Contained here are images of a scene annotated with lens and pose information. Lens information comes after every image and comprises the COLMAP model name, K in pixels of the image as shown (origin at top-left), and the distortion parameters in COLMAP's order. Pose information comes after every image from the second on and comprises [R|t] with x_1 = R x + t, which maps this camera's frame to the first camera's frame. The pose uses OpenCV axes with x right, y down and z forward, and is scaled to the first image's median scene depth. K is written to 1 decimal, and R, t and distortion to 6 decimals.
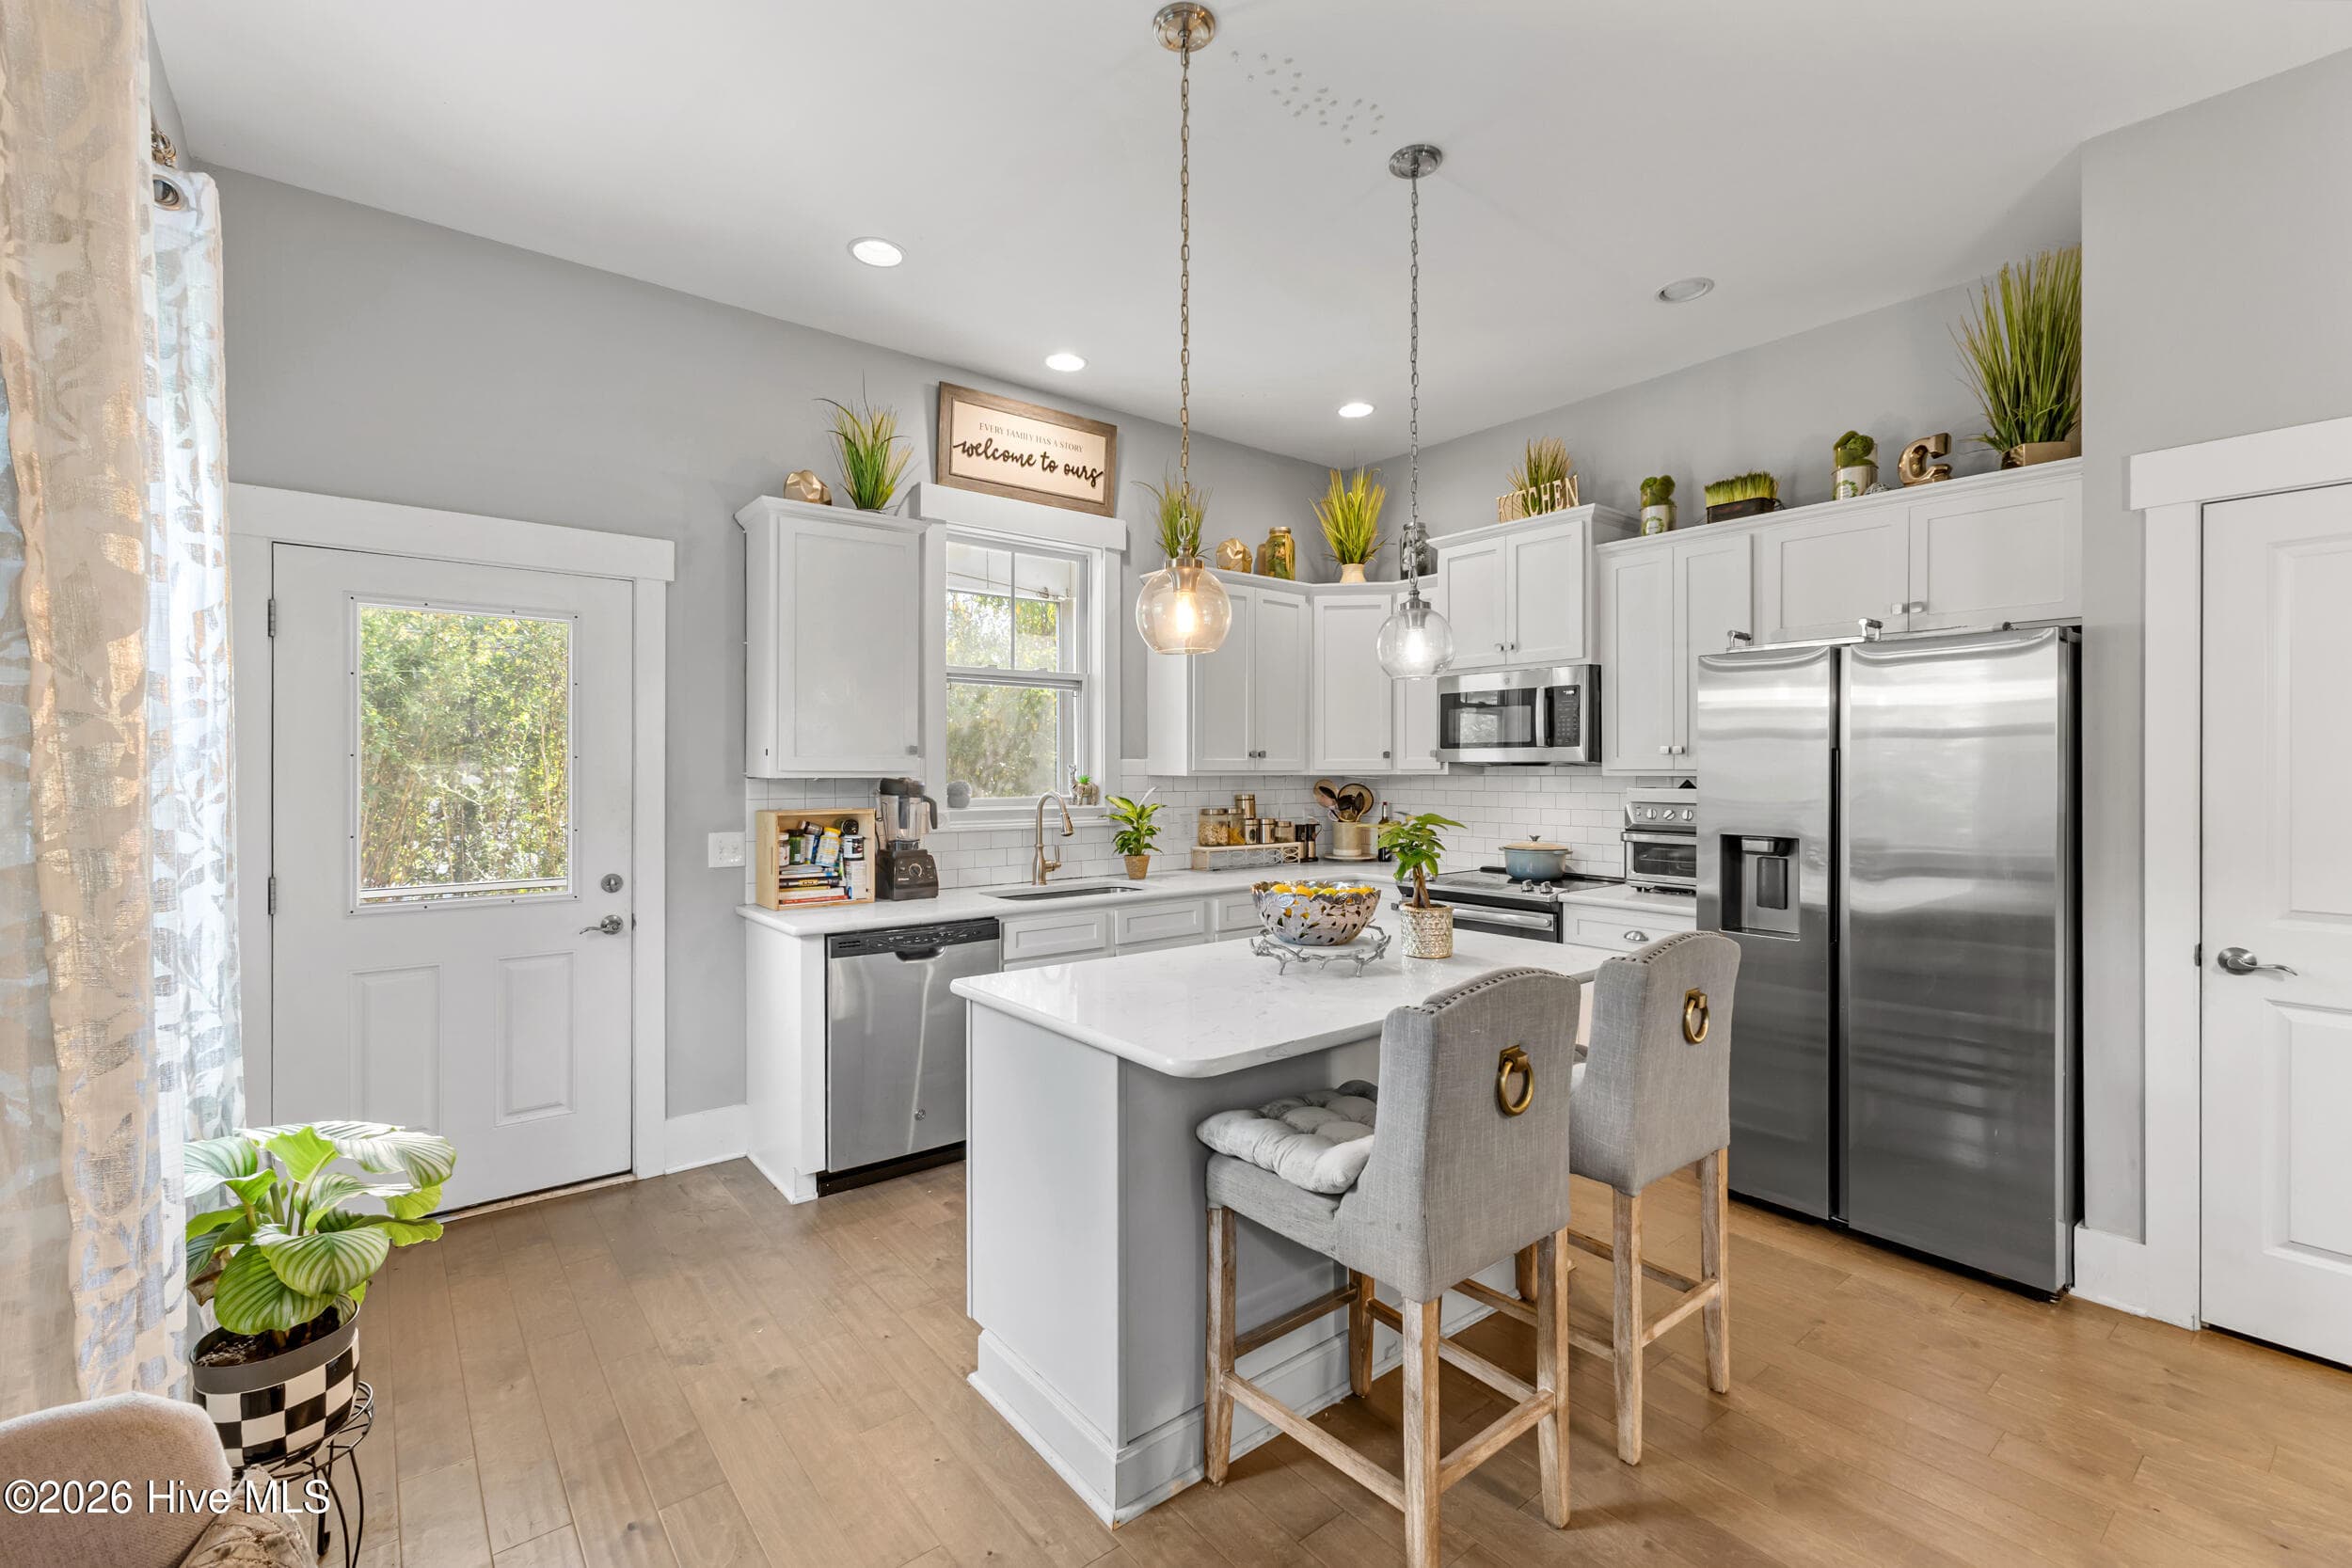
lens RADIAL K [[1004.4, 0, 1174.7], [0, 1004.4, 774.4], [0, 0, 1]] dist [0.000680, 0.000080]
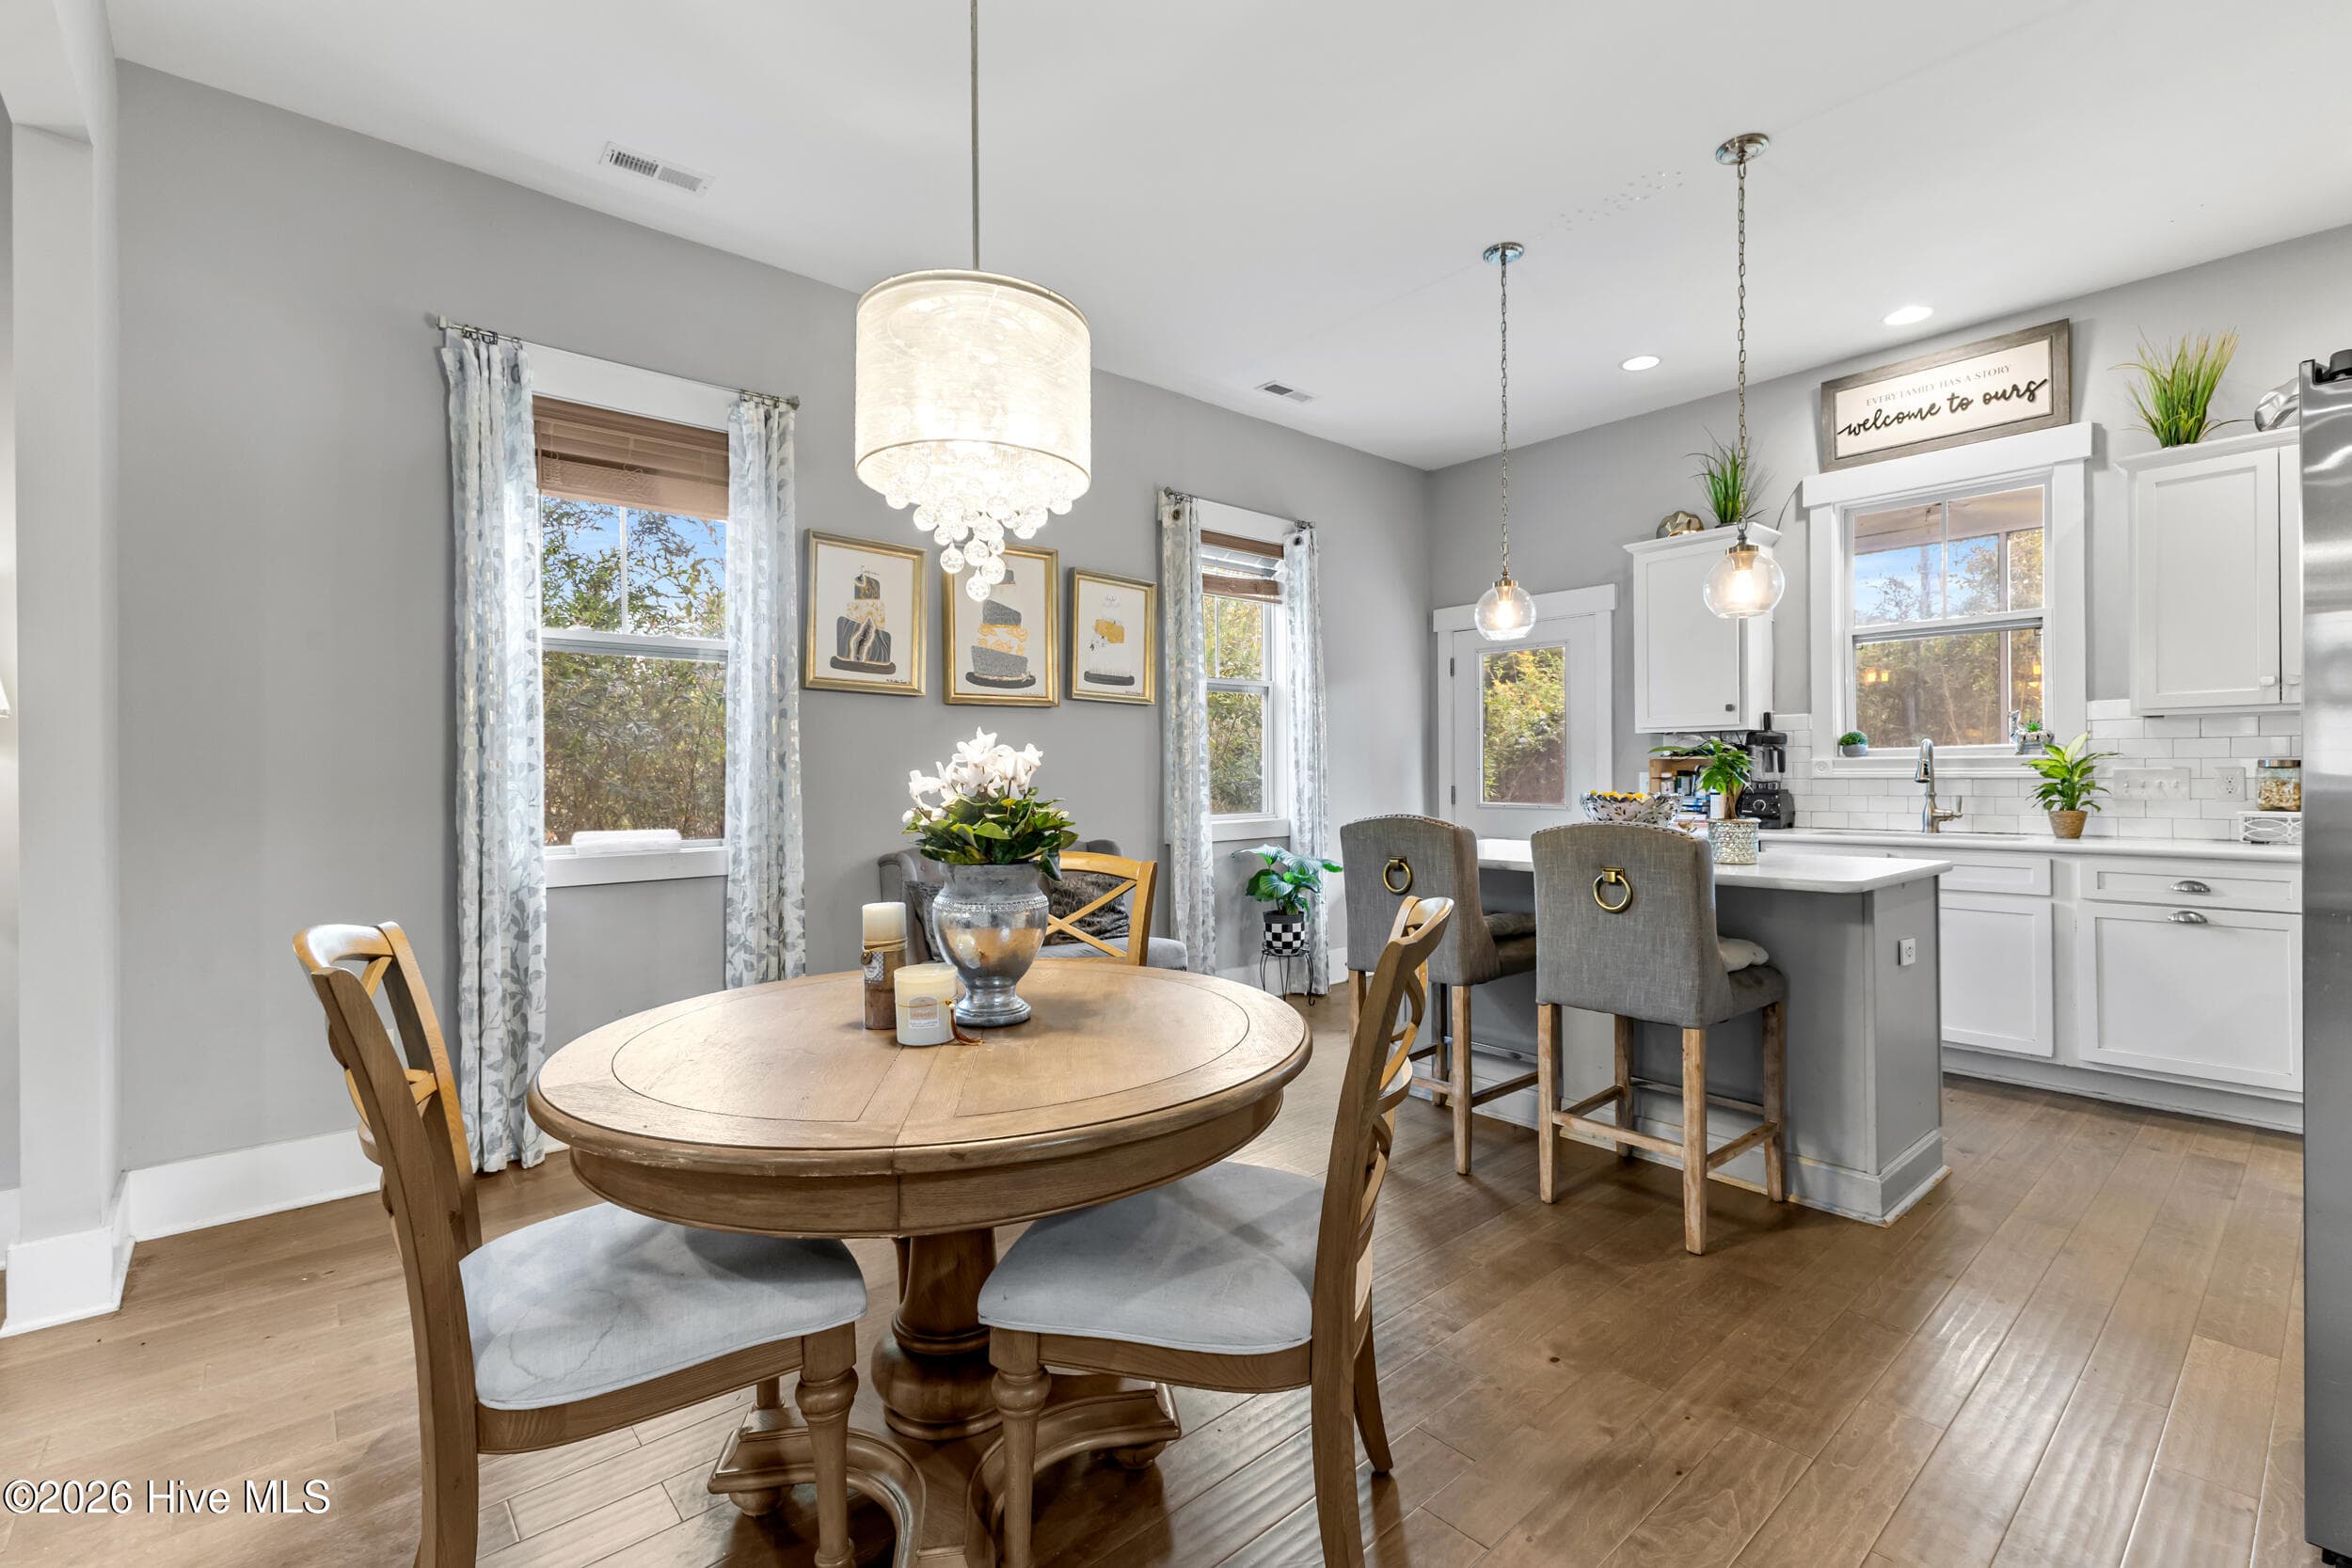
lens RADIAL K [[1029.7, 0, 1174.2], [0, 1029.7, 768.8], [0, 0, 1]] dist [-0.000317, -0.000124]
pose [[0.041953, -0.006668, -0.999097, 0.841836], [-0.001095, 0.999977, -0.006720, 0.051924], [0.999119, 0.001376, 0.041945, 0.203163]]
